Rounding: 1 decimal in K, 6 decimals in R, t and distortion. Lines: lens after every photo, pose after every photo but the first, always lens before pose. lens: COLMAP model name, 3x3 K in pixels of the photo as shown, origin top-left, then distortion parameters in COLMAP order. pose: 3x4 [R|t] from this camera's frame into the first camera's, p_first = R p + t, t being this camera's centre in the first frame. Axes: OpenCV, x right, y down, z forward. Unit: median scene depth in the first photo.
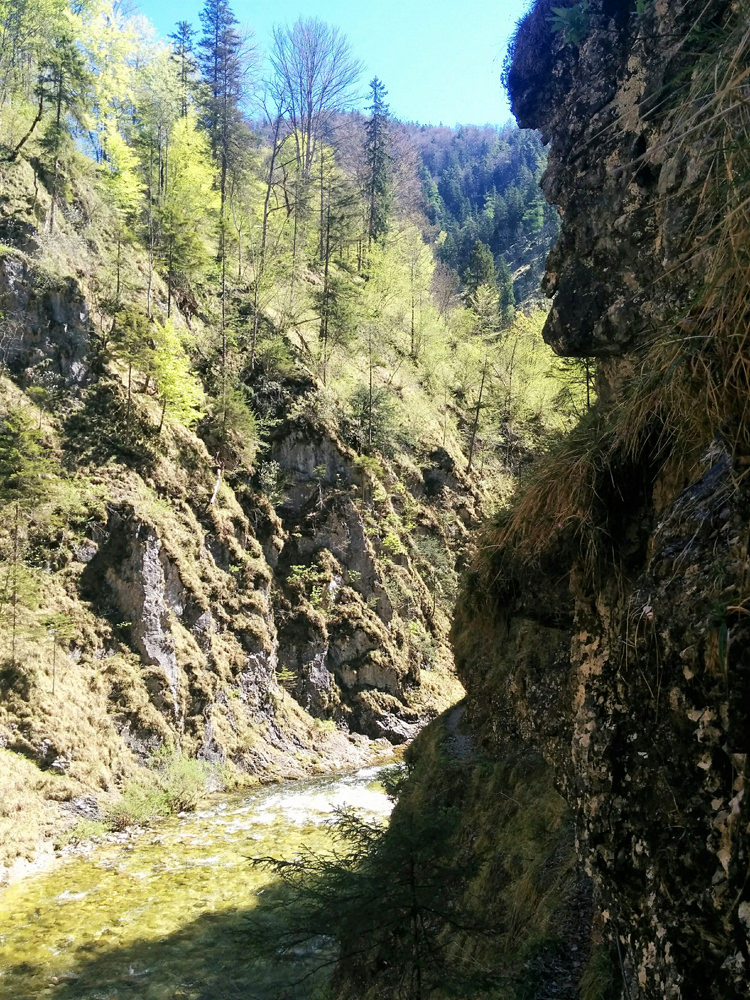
lens RADIAL K [[870.9, 0, 378.3], [0, 870.9, 503.3], [0, 0, 1]] dist [0.061935, -0.081890]
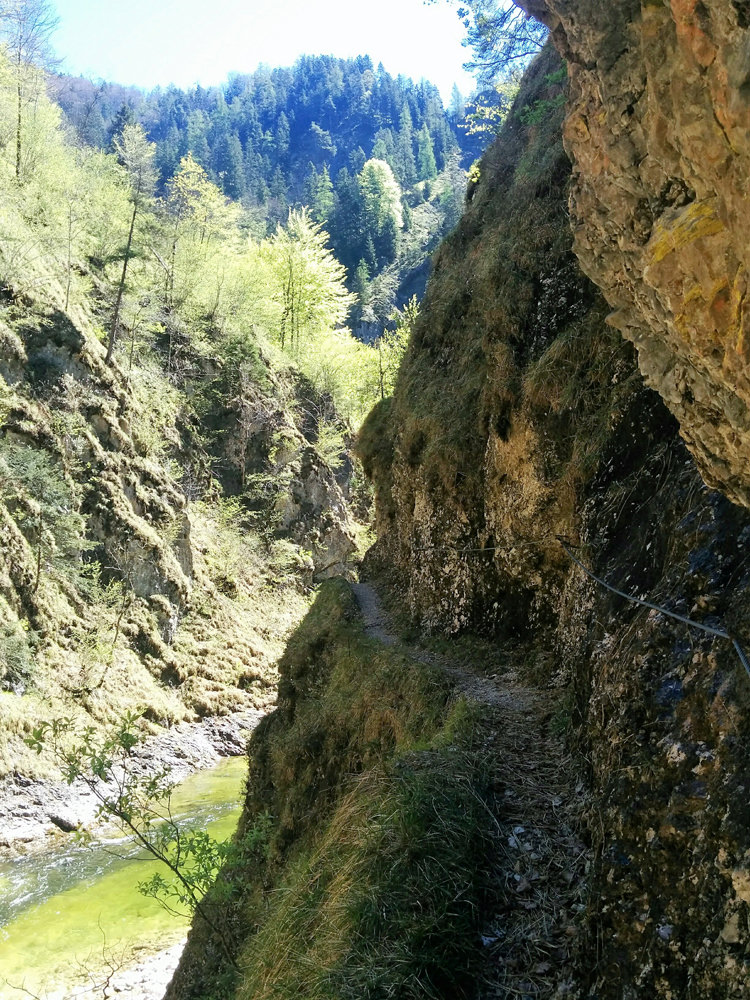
lens RADIAL K [[870.9, 0, 370.8], [0, 870.9, 500.9], [0, 0, 1]] dist [0.061935, -0.081890]
pose [[0.922803, 0.017265, 0.384884, 0.043418], [-0.018241, 0.999833, -0.001115, 0.068827], [-0.384839, -0.005992, 0.922964, 0.407616]]
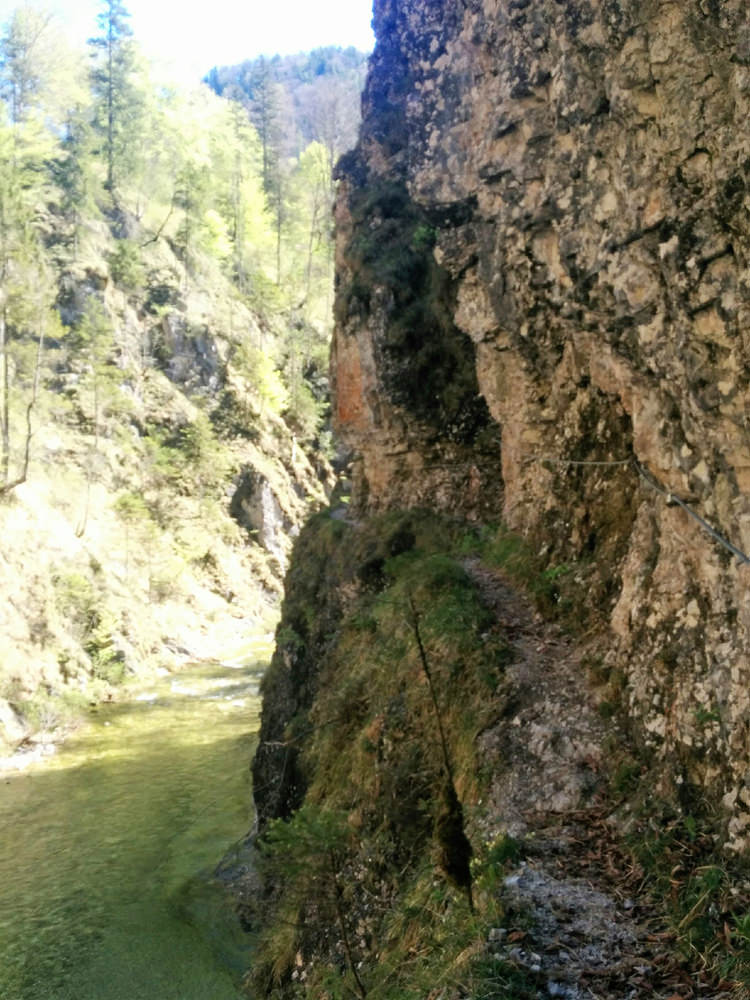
lens RADIAL K [[870.9, 0, 375.7], [0, 870.9, 501.6], [0, 0, 1]] dist [0.061935, -0.081890]
pose [[0.999761, -0.019288, -0.010274, -0.022253], [0.019991, 0.997101, 0.073414, -0.040429], [0.008828, -0.073602, 0.997249, -0.653984]]
